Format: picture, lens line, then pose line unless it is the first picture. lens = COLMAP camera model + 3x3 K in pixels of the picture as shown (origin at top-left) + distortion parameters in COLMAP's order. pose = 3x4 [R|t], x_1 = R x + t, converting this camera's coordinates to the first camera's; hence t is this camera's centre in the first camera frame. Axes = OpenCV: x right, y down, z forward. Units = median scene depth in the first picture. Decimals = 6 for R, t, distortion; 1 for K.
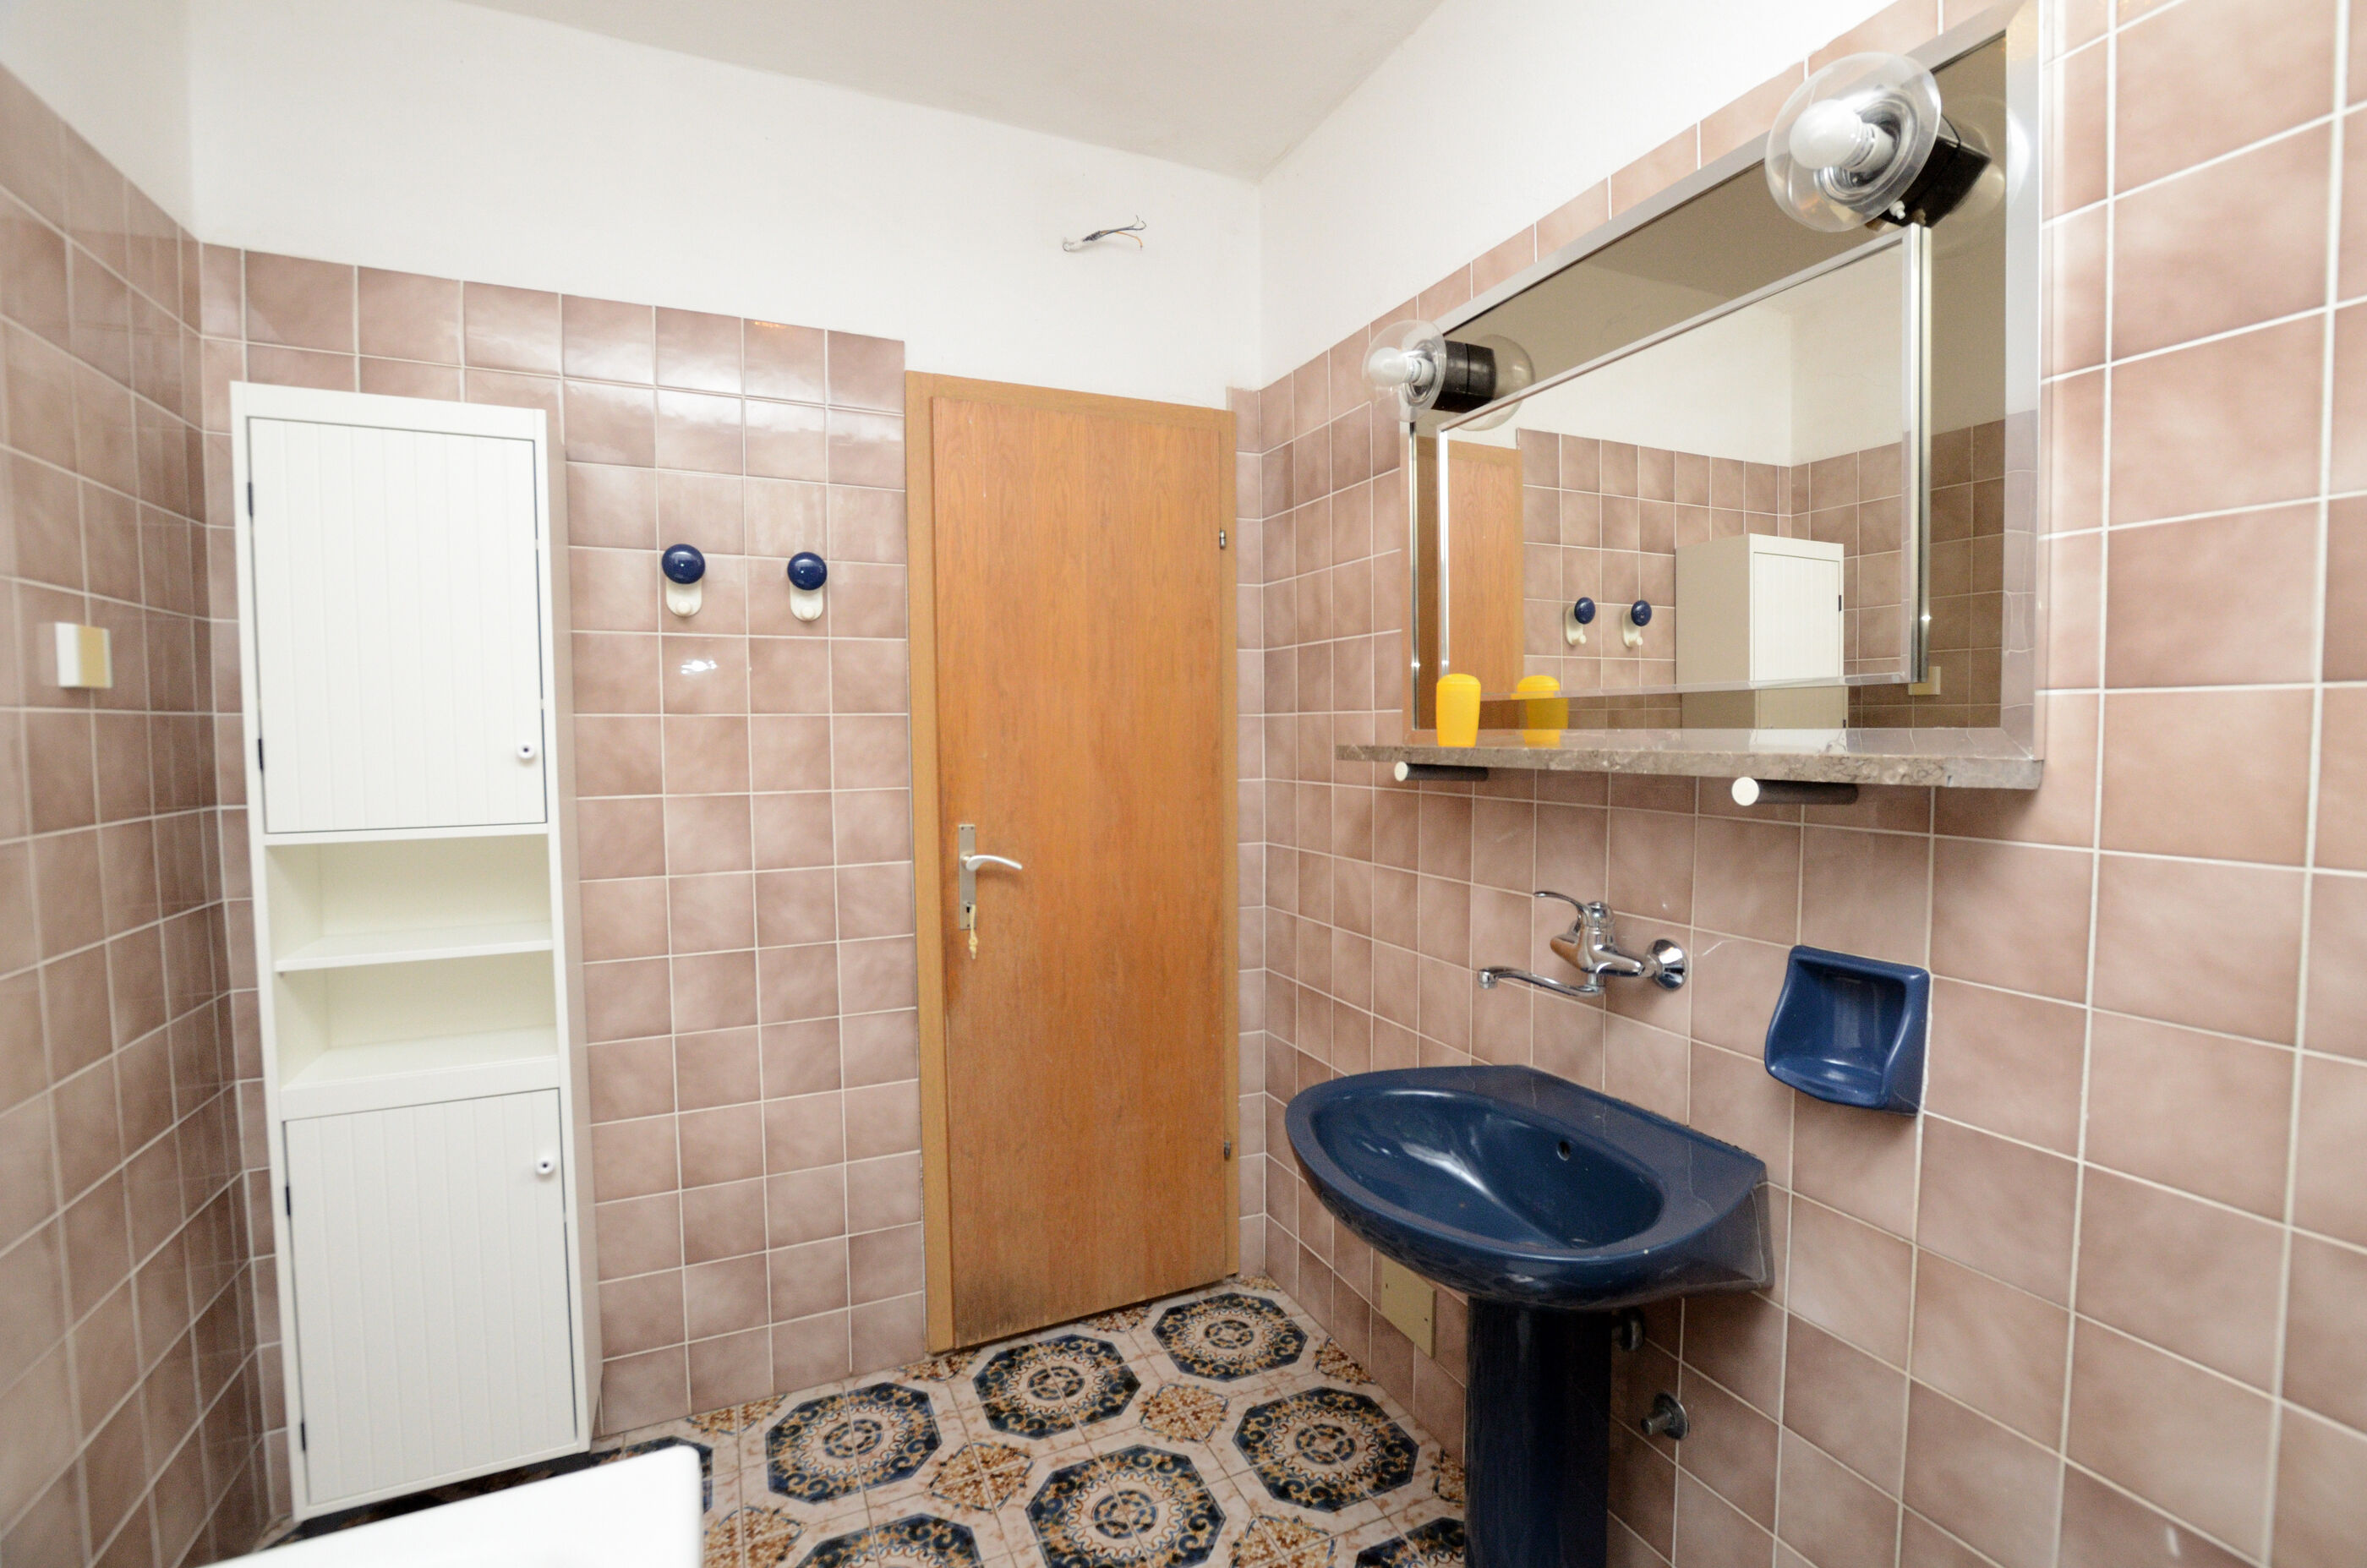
lens RADIAL K [[1043.2, 0, 1198.4], [0, 1043.2, 787.5], [0, 0, 1]] dist [-0.026689, 0.000205]
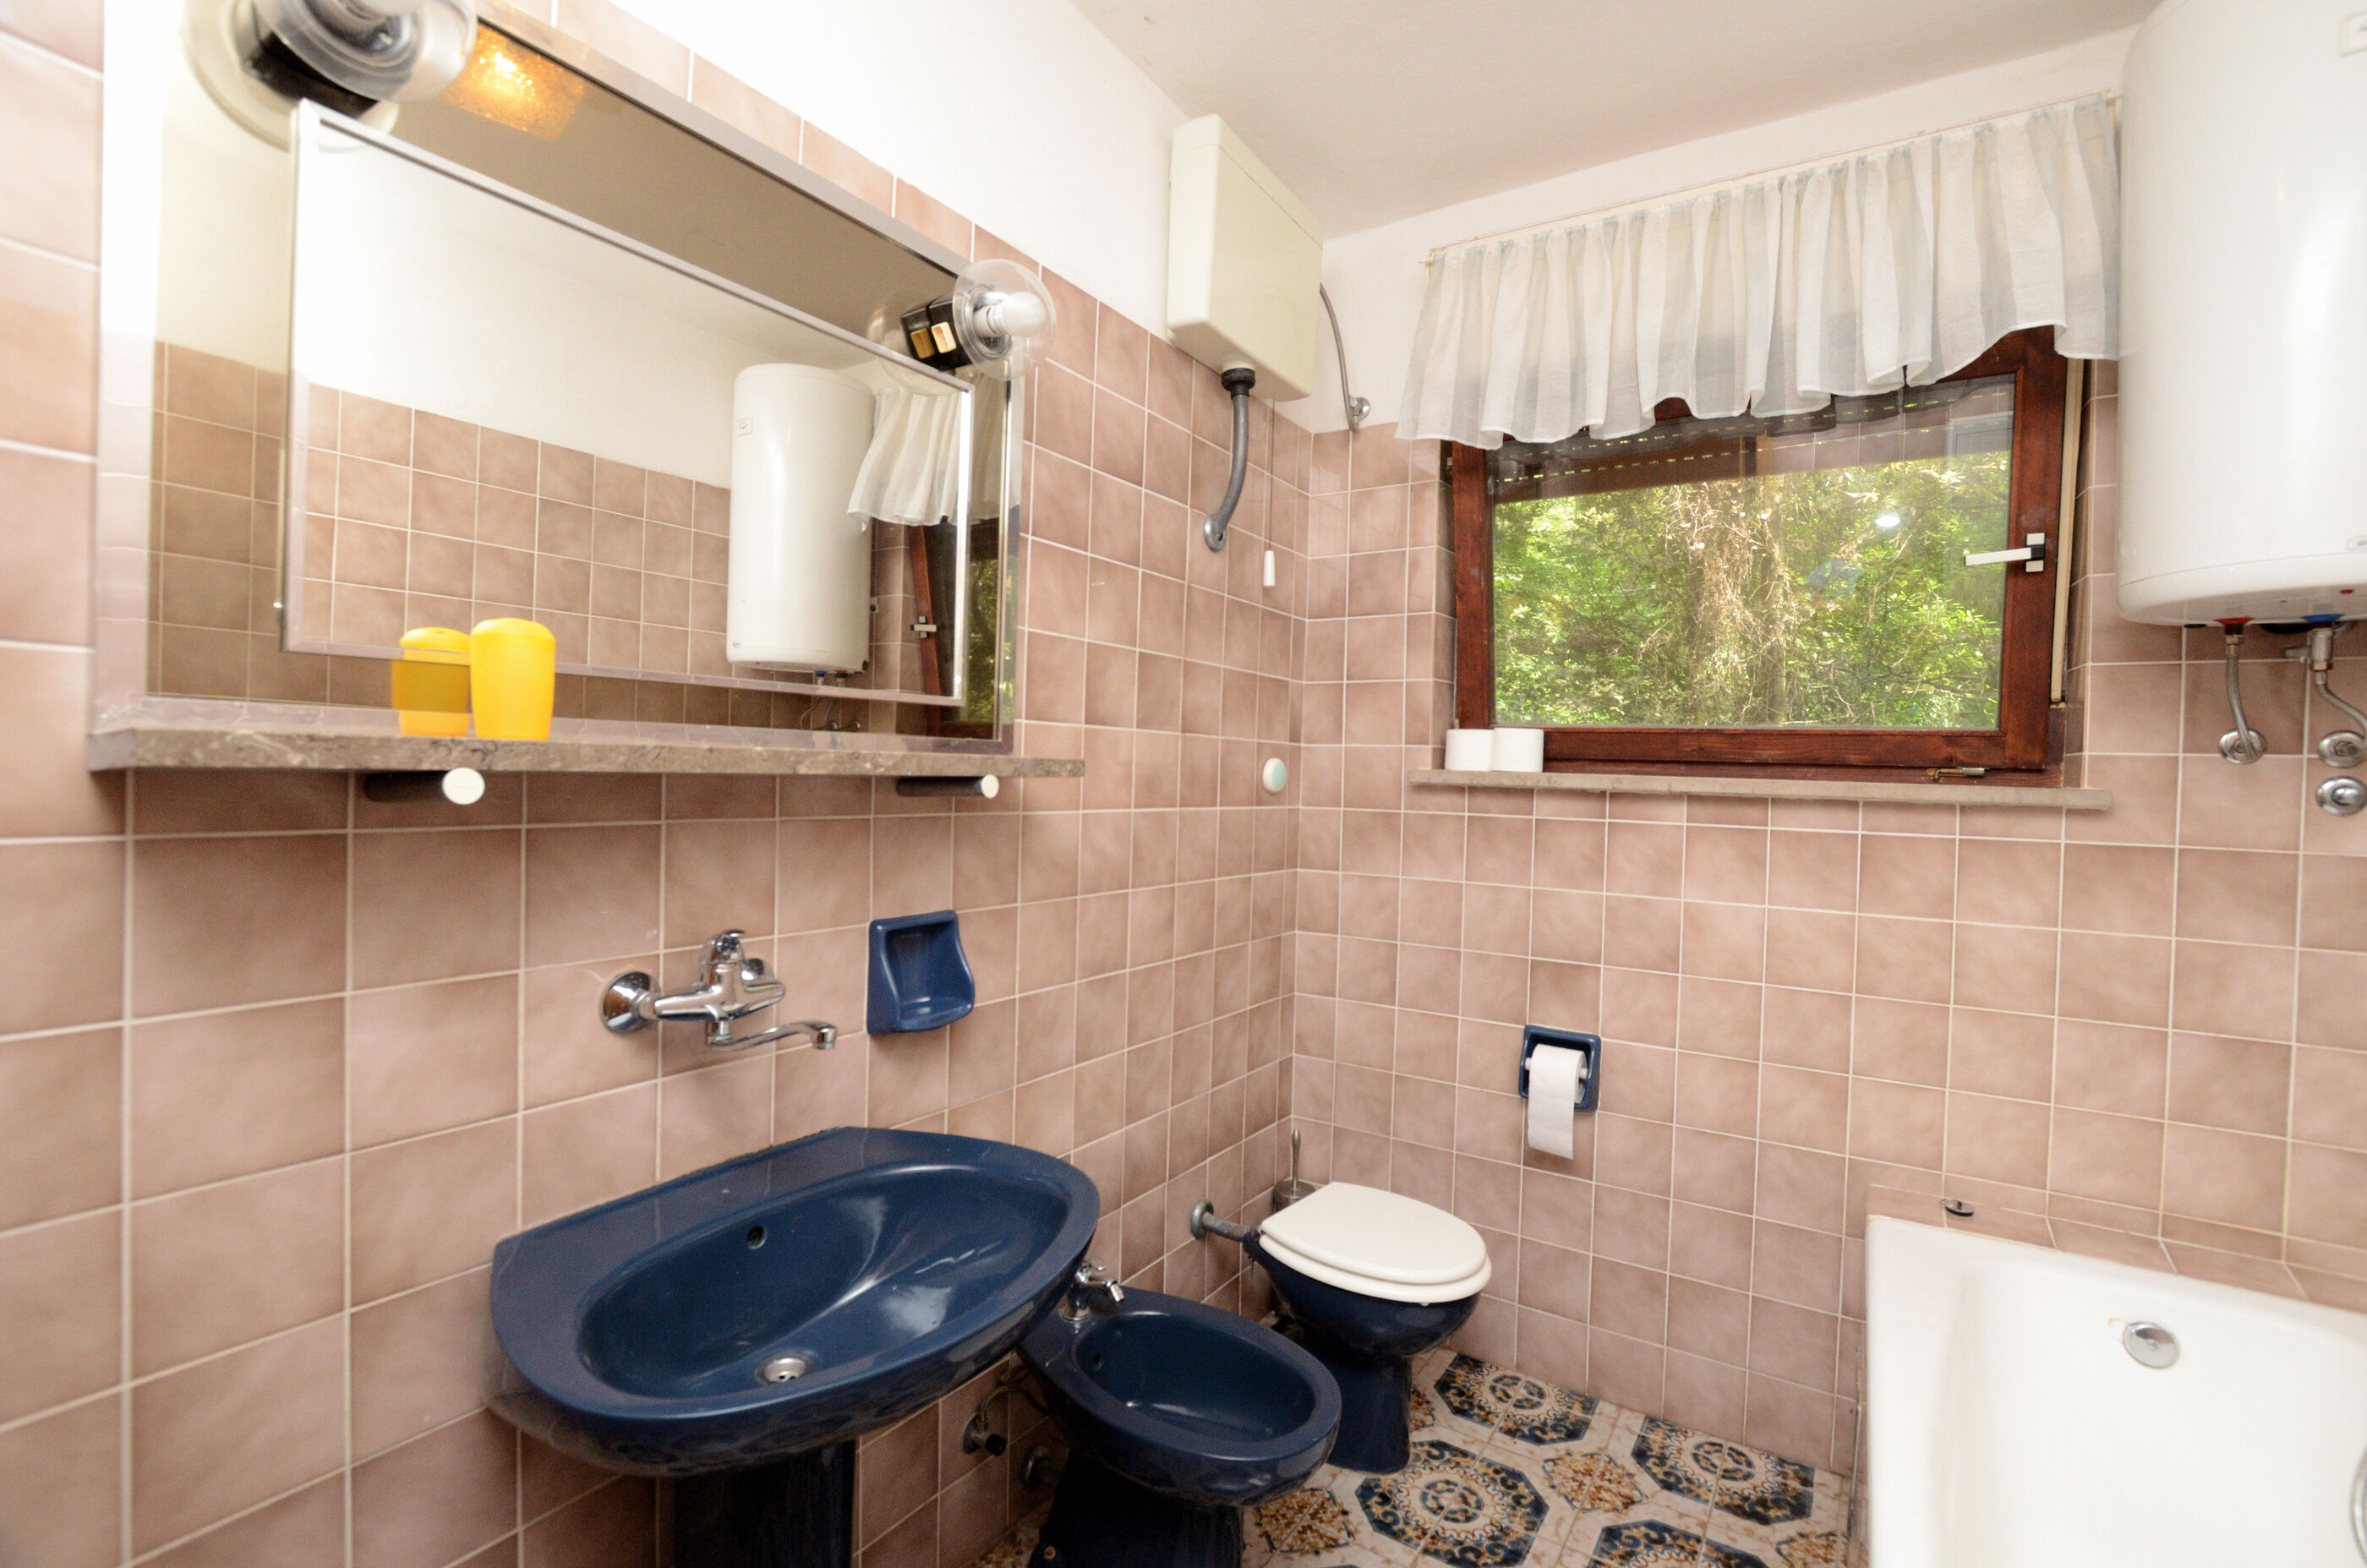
lens RADIAL K [[1042.9, 0, 1202.5], [0, 1042.9, 777.0], [0, 0, 1]] dist [-0.028512, 0.000013]
pose [[-0.539392, -0.019054, 0.841839, -0.555786], [0.017736, 0.999265, 0.033981, -0.038729], [-0.841868, 0.033260, -0.538658, 1.220157]]
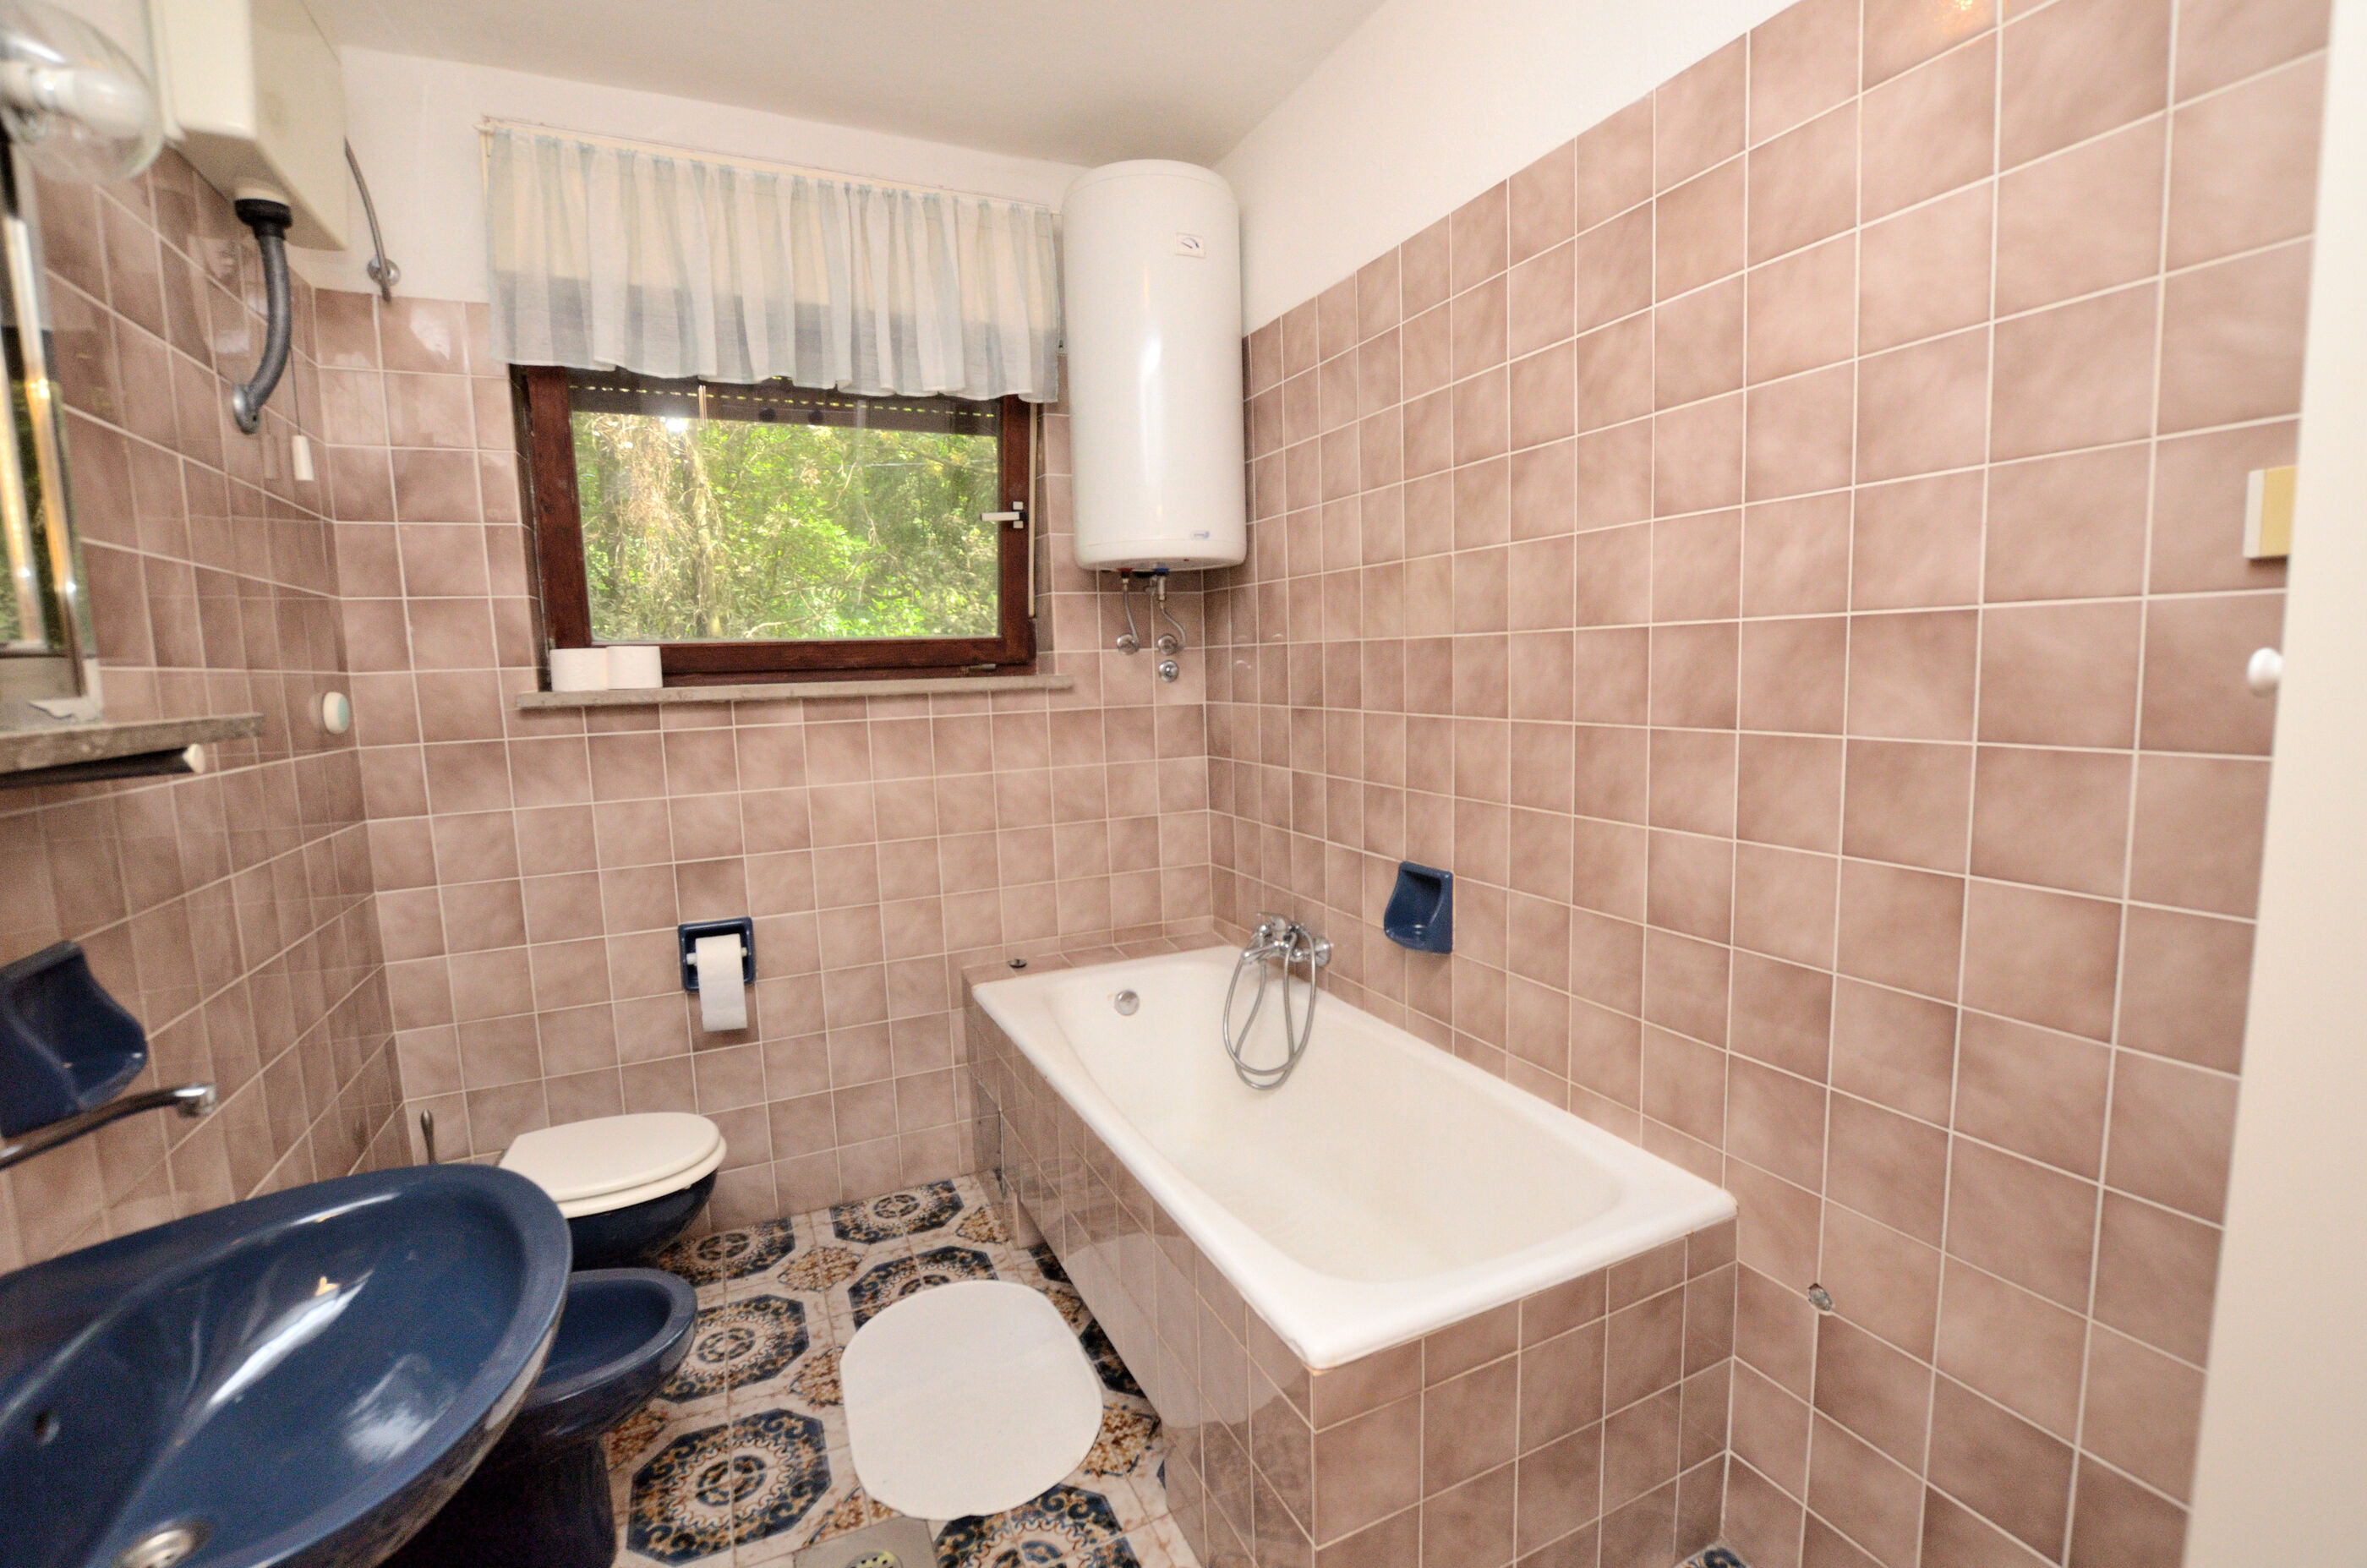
lens RADIAL K [[1042.9, 0, 1202.5], [0, 1042.9, 777.0], [0, 0, 1]] dist [-0.028512, 0.000013]
pose [[-0.999338, 0.034240, -0.012297, -0.456441], [0.031773, 0.986041, 0.163440, -0.059396], [0.017721, 0.162941, -0.986477, 1.392305]]
